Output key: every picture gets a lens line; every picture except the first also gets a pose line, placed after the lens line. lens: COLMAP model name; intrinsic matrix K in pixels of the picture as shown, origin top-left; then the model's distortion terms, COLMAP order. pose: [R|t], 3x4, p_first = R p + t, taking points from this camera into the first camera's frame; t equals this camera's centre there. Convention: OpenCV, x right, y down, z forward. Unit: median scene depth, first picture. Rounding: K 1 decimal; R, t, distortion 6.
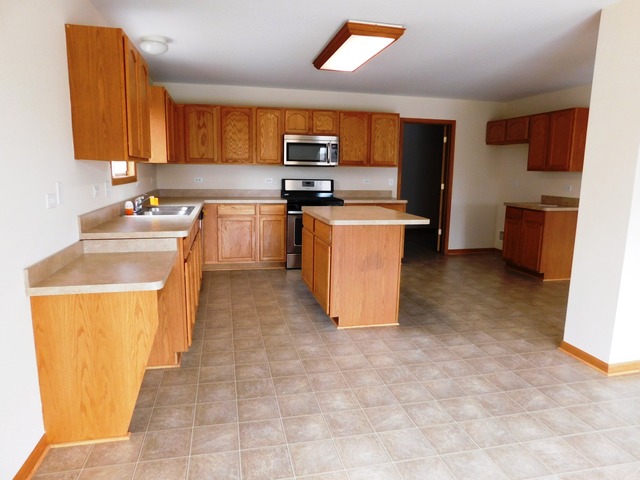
lens RADIAL K [[425.7, 0, 323.3], [0, 425.7, 236.9], [0, 0, 1]] dist [-0.031081, 0.037640]
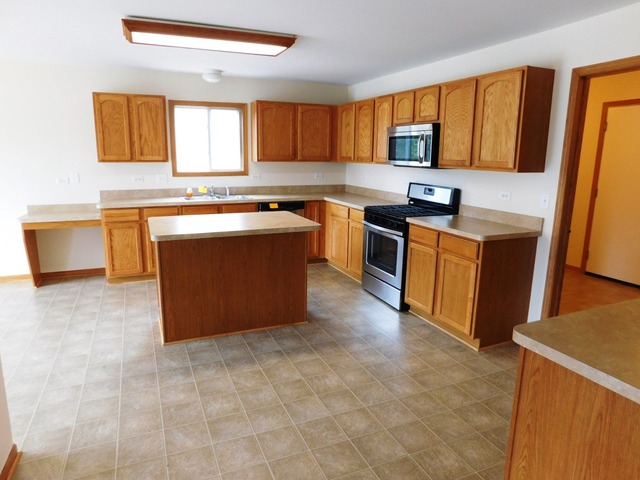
lens RADIAL K [[425.7, 0, 313.8], [0, 425.7, 240.1], [0, 0, 1]] dist [-0.031081, 0.037640]
pose [[0.145269, 0.191746, -0.970634, 1.026400], [-0.154642, 0.973384, 0.169145, -0.212382], [0.977232, 0.125530, 0.171054, 1.088004]]
